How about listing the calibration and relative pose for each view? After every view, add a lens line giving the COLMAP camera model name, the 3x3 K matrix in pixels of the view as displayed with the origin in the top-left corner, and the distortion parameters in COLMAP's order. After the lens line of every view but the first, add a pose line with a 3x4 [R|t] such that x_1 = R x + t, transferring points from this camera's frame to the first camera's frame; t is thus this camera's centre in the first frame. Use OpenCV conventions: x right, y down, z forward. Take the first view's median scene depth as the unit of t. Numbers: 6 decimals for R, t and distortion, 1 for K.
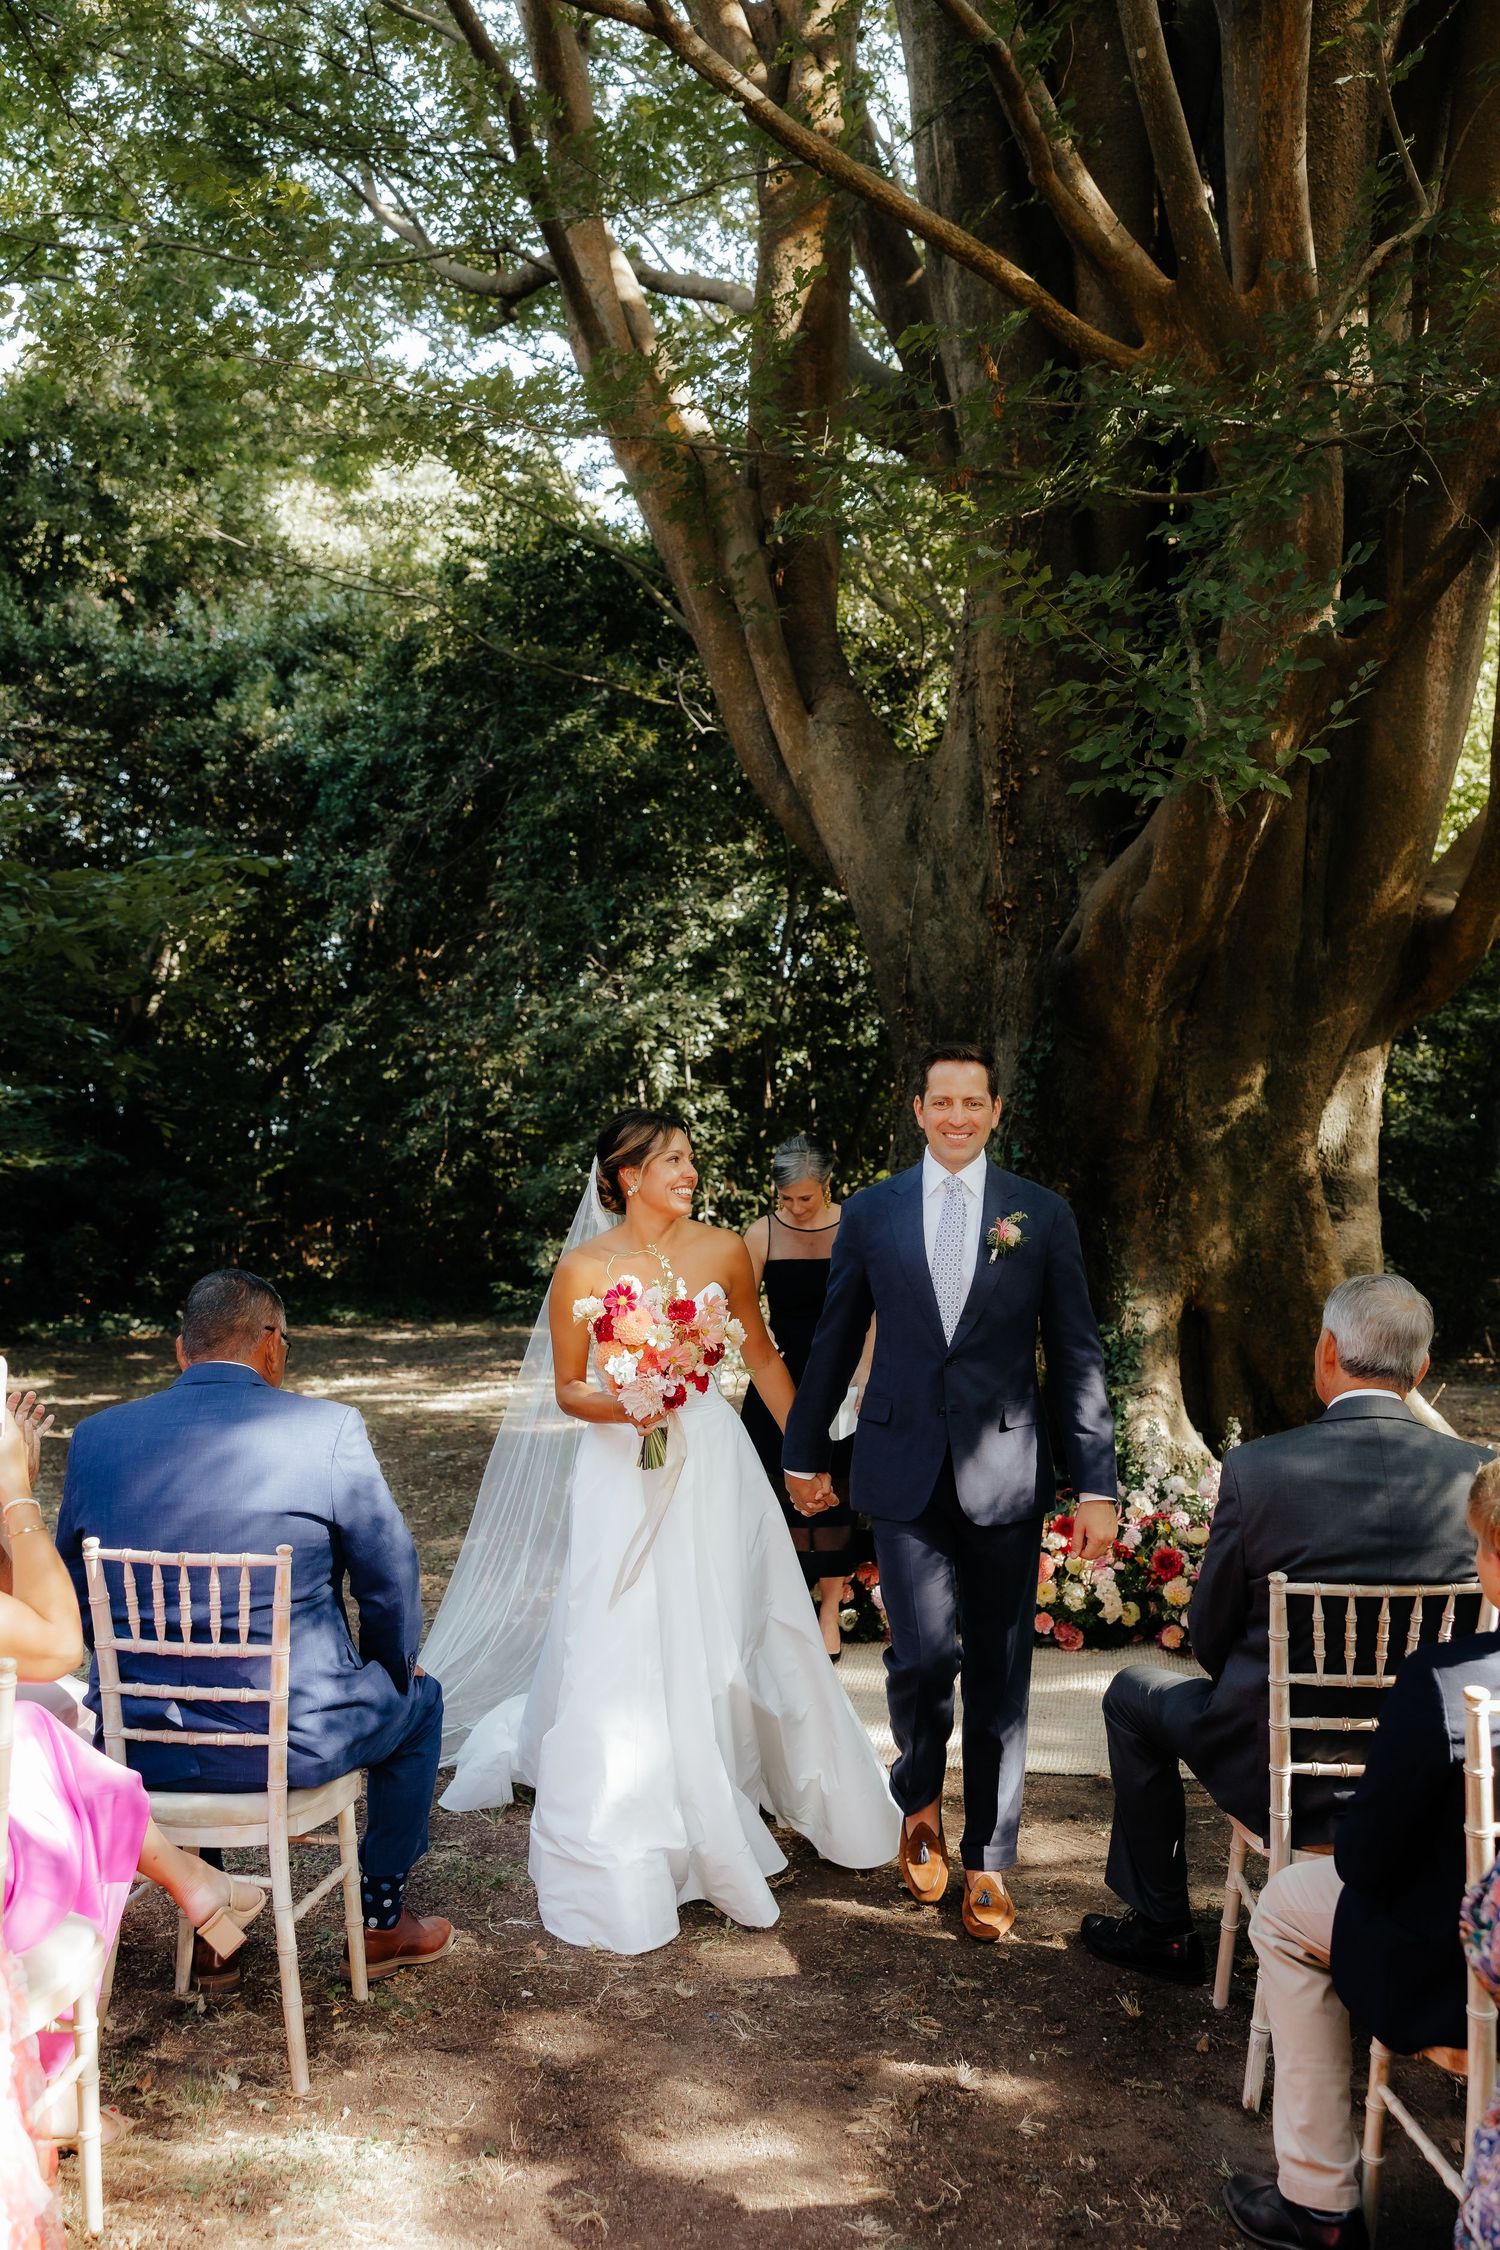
lens RADIAL K [[2069.9, 0, 750.0], [0, 2069.9, 1125.0], [0, 0, 1]] dist [0.007845, 0.031320]
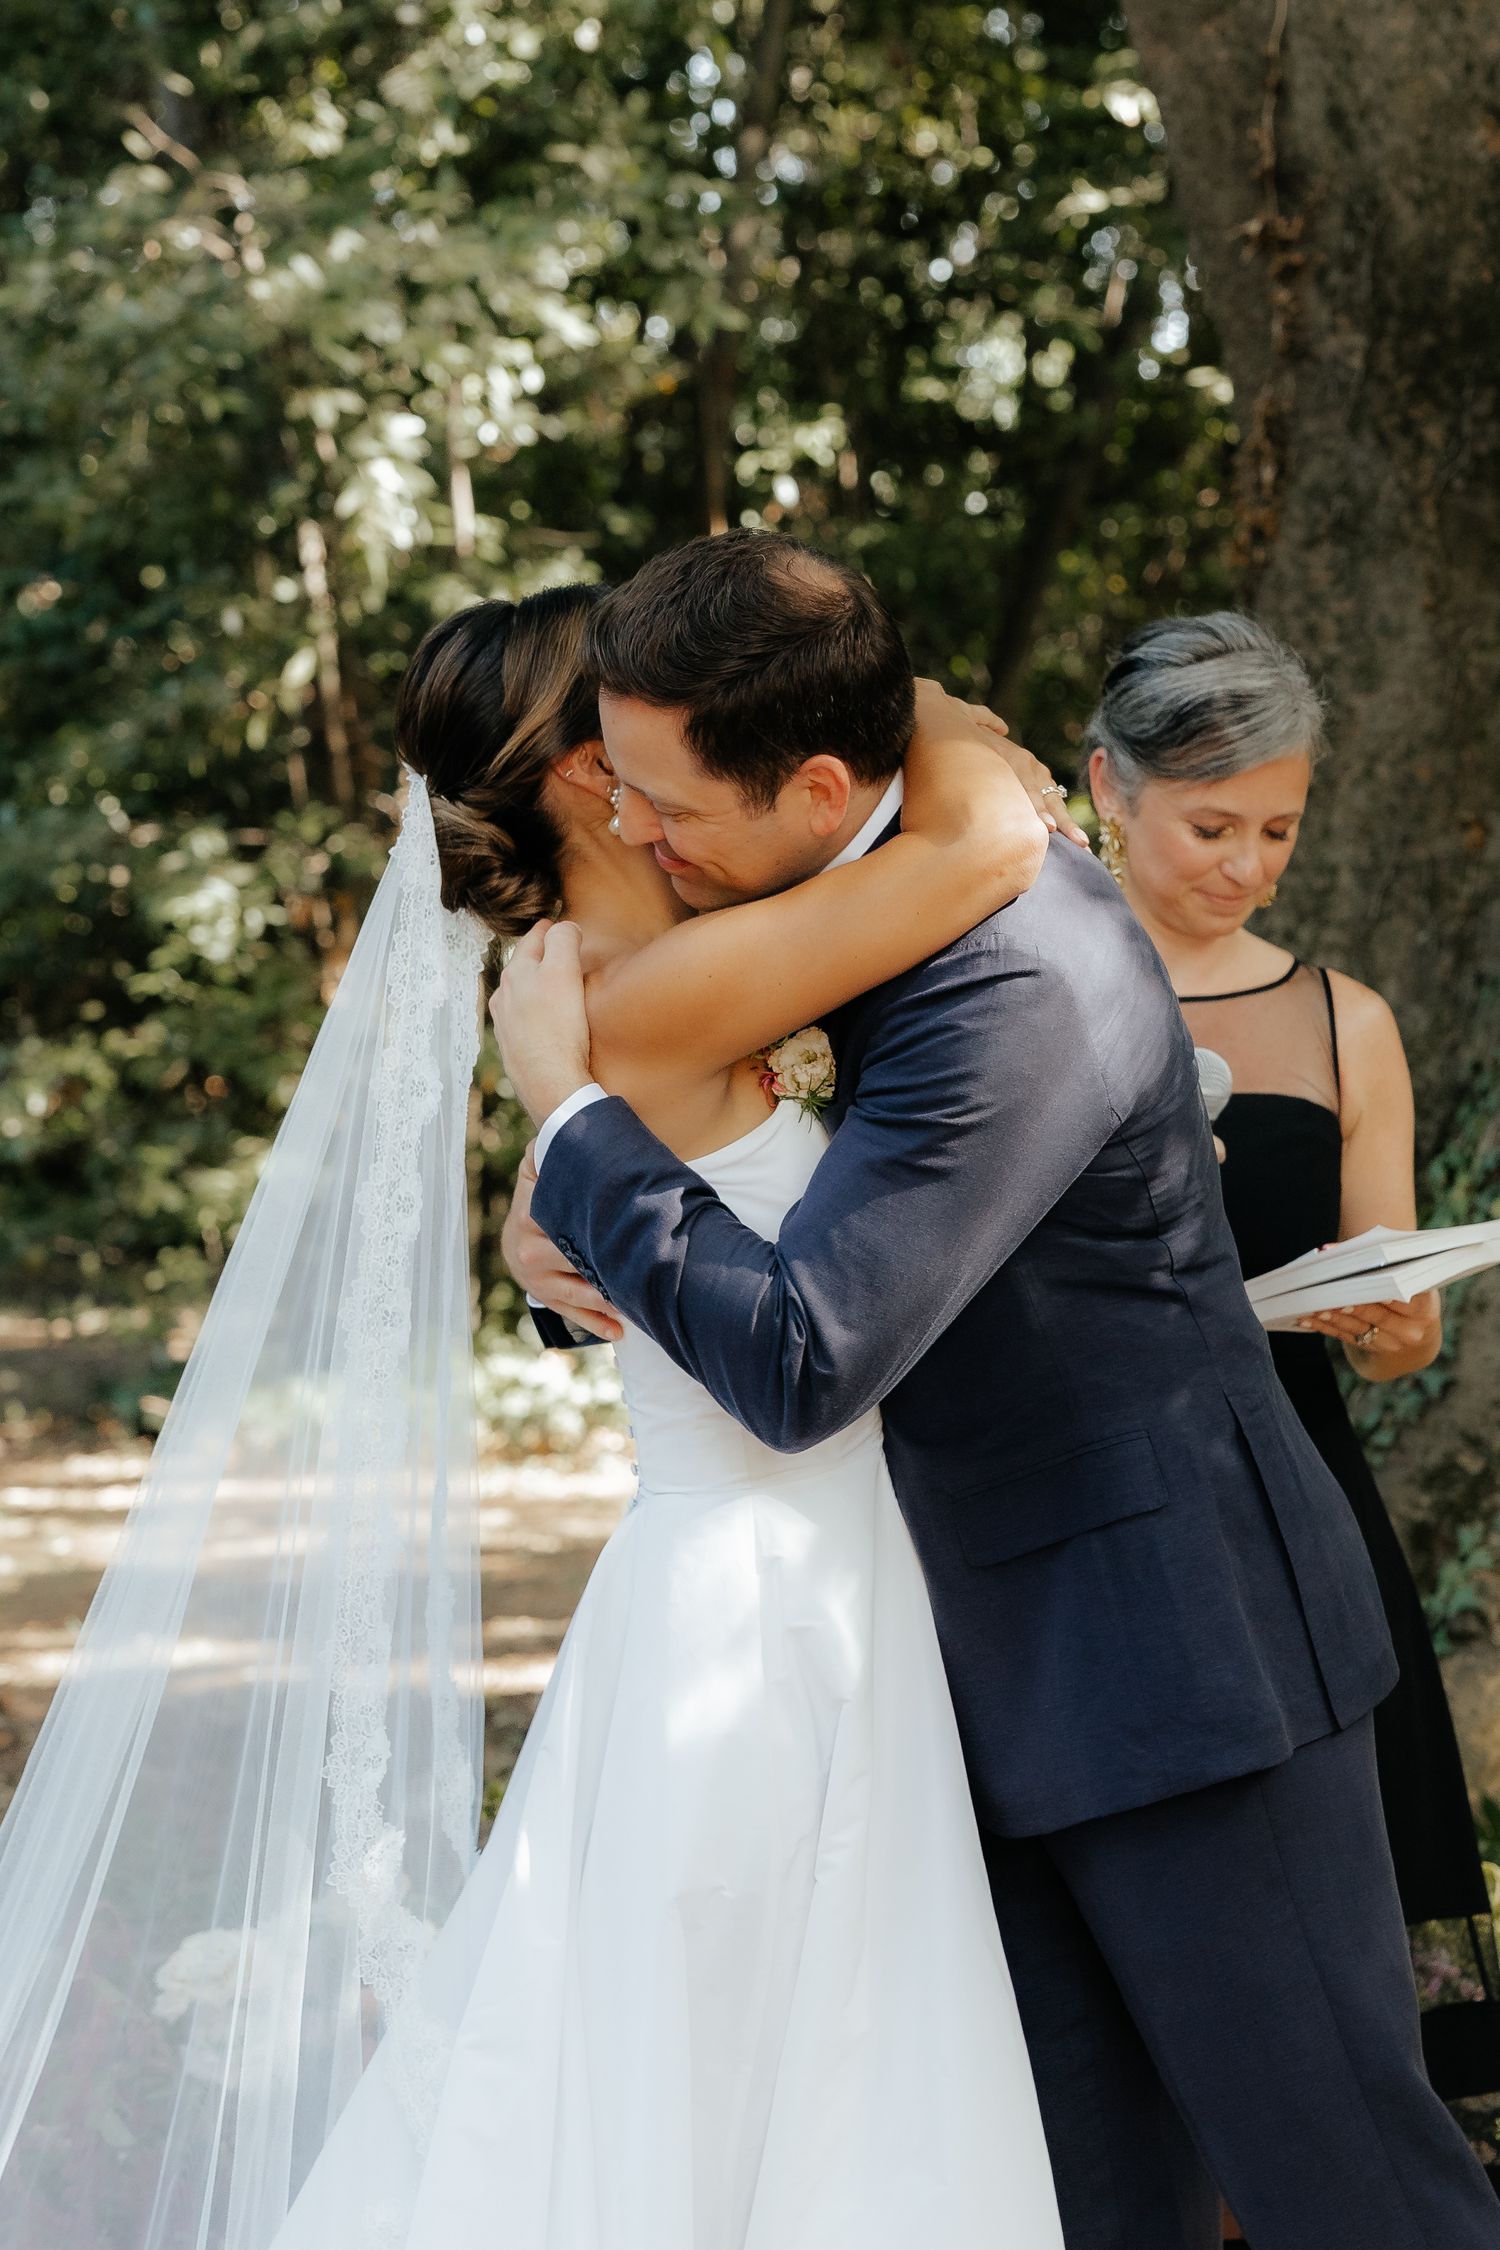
lens RADIAL K [[6156.0, 0, 750.0], [0, 6156.0, 1125.0], [0, 0, 1]] dist [-0.000980, -0.335734]
pose [[0.999487, -0.022909, 0.022393, -0.010308], [0.021228, 0.997133, 0.072634, 0.002758], [-0.023993, -0.072121, 0.997107, 0.079333]]
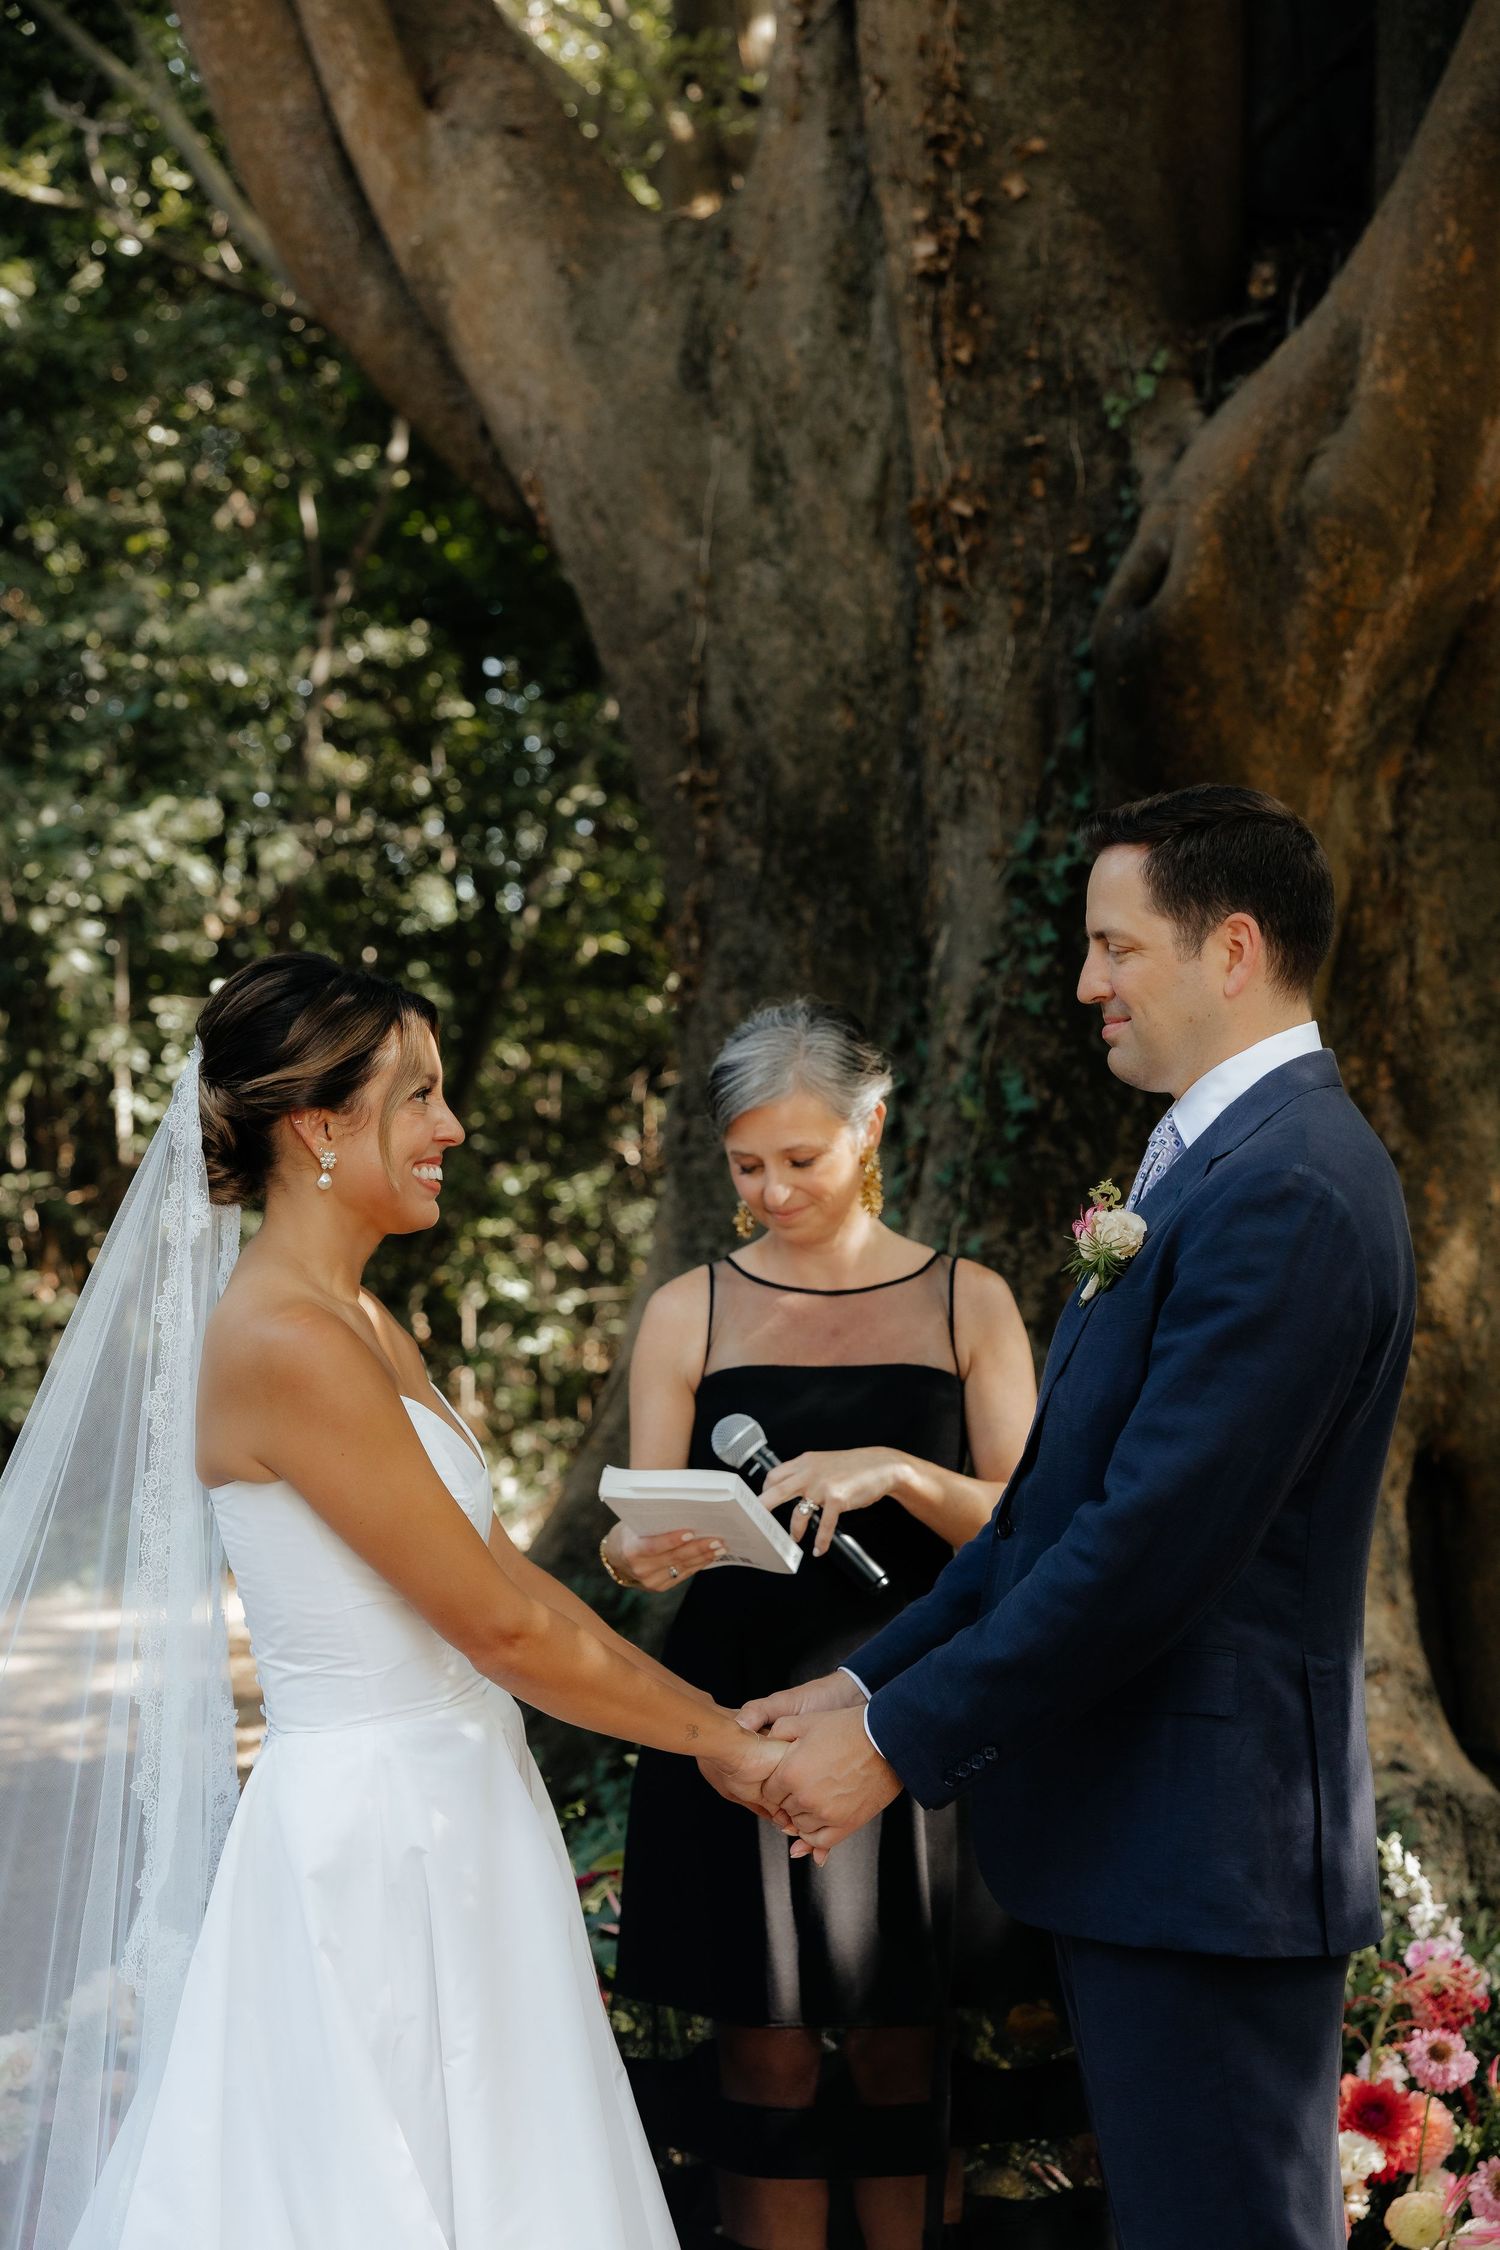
lens RADIAL K [[3628.9, 0, 754.4], [0, 3628.9, 1161.2], [0, 0, 1]] dist [-0.010605, -0.009537]
pose [[0.987779, -0.028181, 0.153292, -0.016352], [0.025291, 0.999464, 0.020773, 0.004622], [-0.153796, -0.016643, 0.987962, 0.140681]]
